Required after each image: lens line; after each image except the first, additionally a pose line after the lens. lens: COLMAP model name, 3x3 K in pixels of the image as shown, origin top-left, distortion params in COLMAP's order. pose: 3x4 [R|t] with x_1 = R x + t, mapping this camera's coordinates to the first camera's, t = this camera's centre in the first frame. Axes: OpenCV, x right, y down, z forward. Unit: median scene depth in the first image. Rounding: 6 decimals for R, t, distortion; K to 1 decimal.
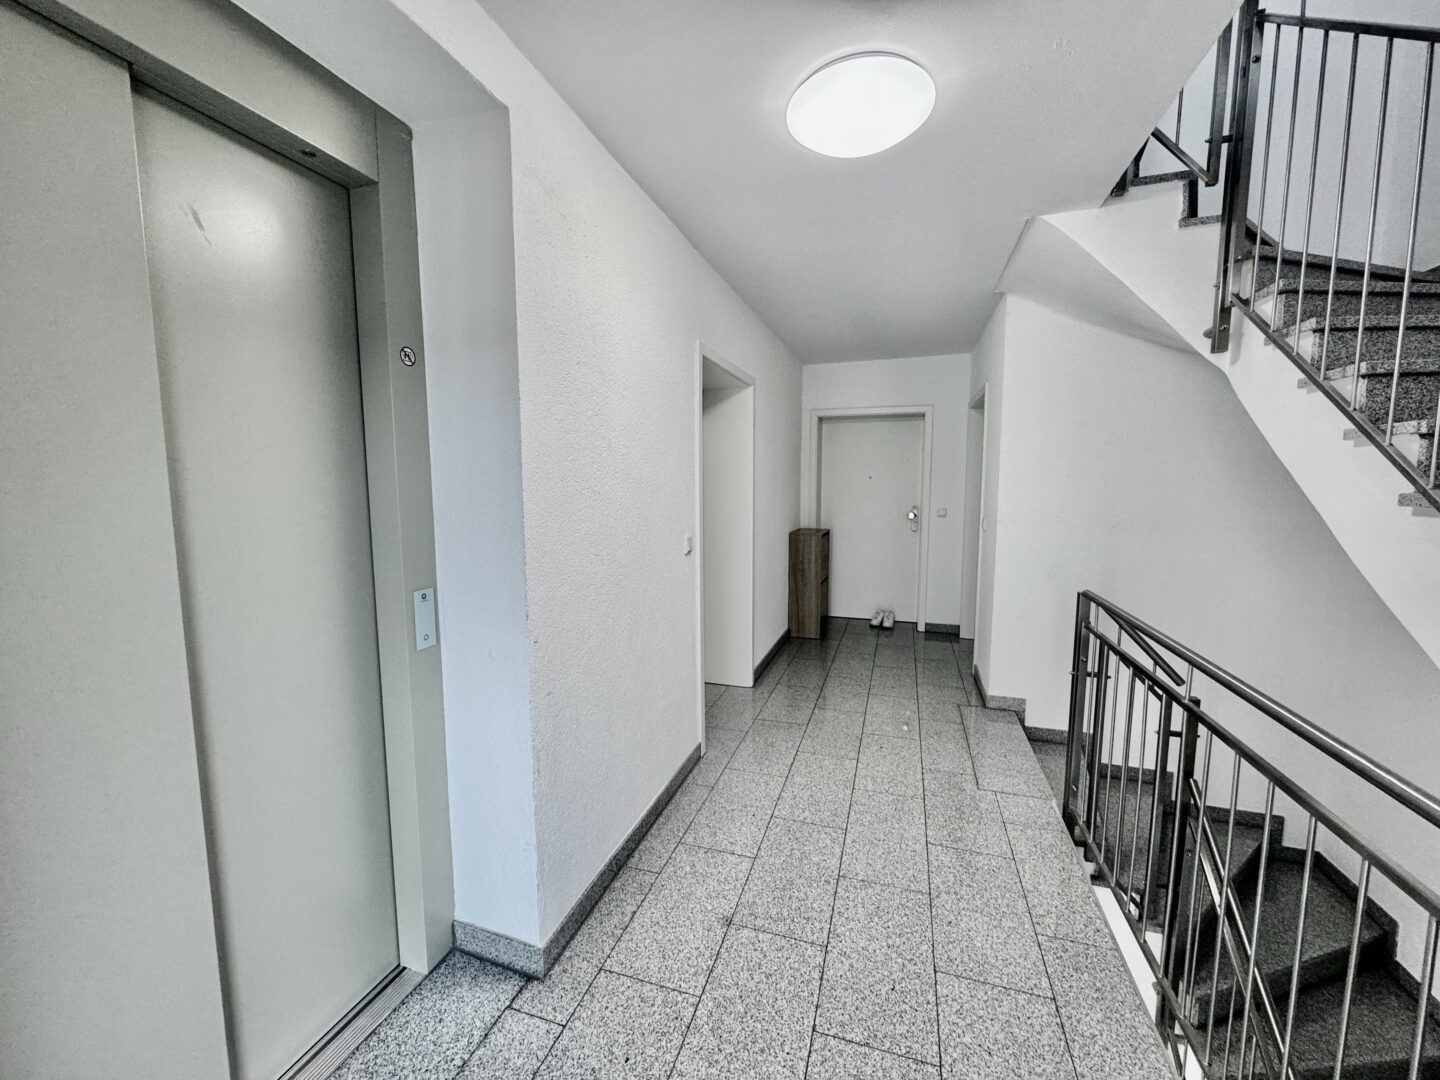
lens RADIAL K [[576.0, 0, 718.3], [0, 576.0, 540.8], [0, 0, 1]] dist [-0.001735, 0.000344]
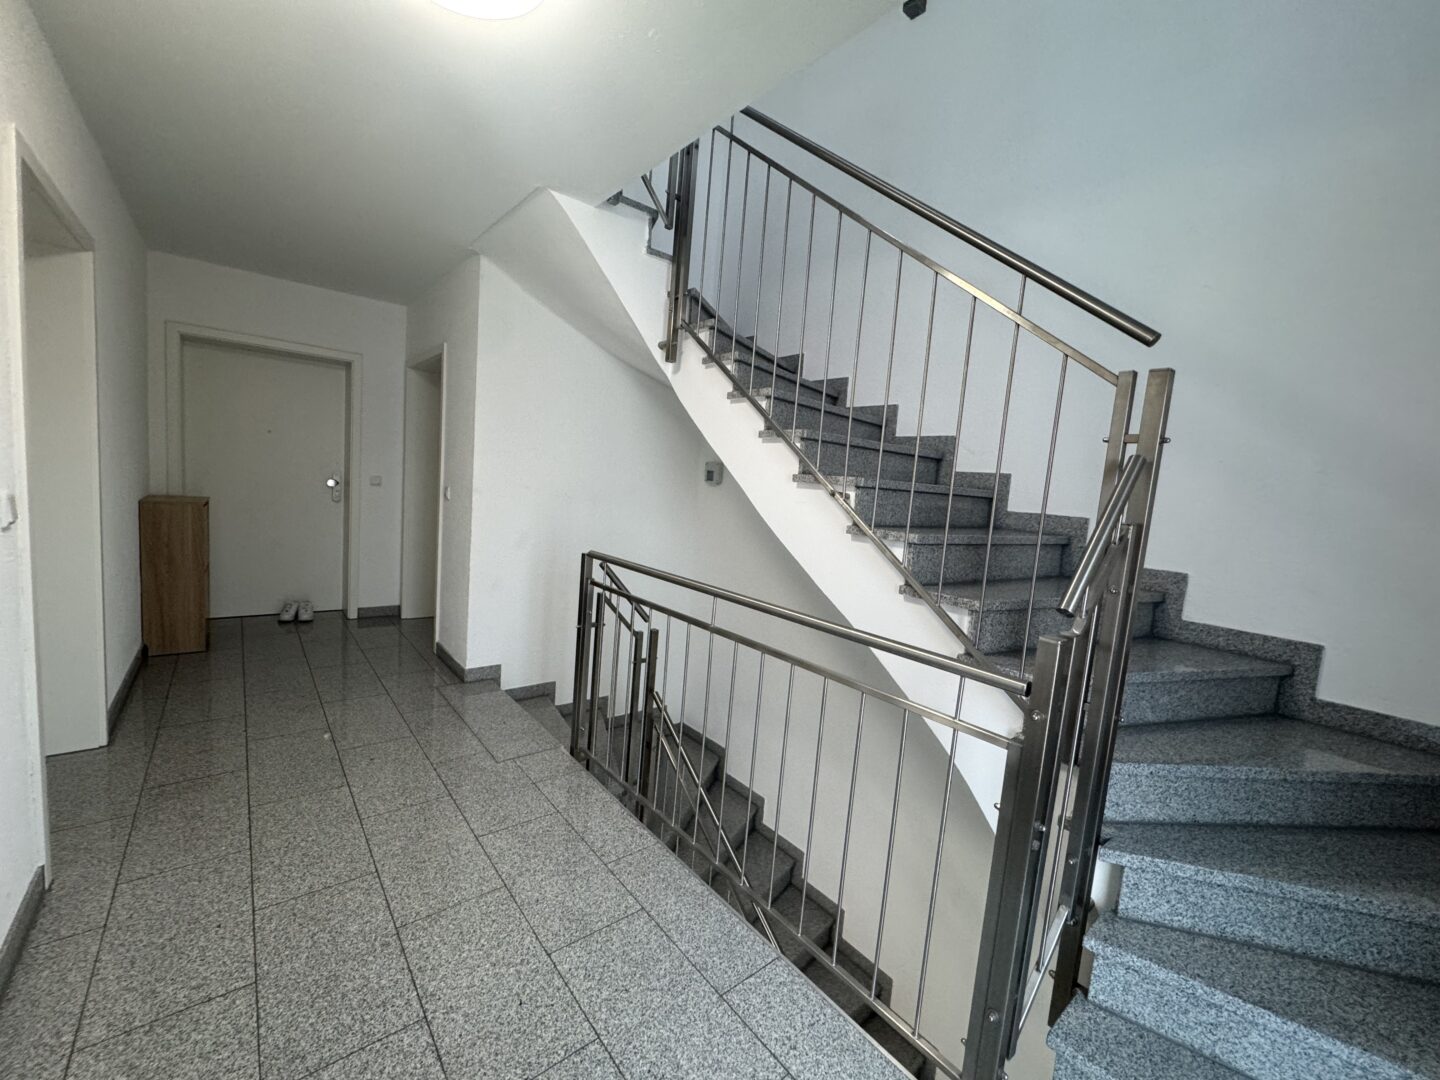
lens RADIAL K [[576.0, 0, 718.5], [0, 576.0, 540.6], [0, 0, 1]] dist [-0.001735, 0.000344]
pose [[0.532096, -0.039848, 0.845746, -0.174919], [0.007697, 0.999078, 0.042230, 0.020395], [-0.846649, -0.015961, 0.531913, 0.190917]]
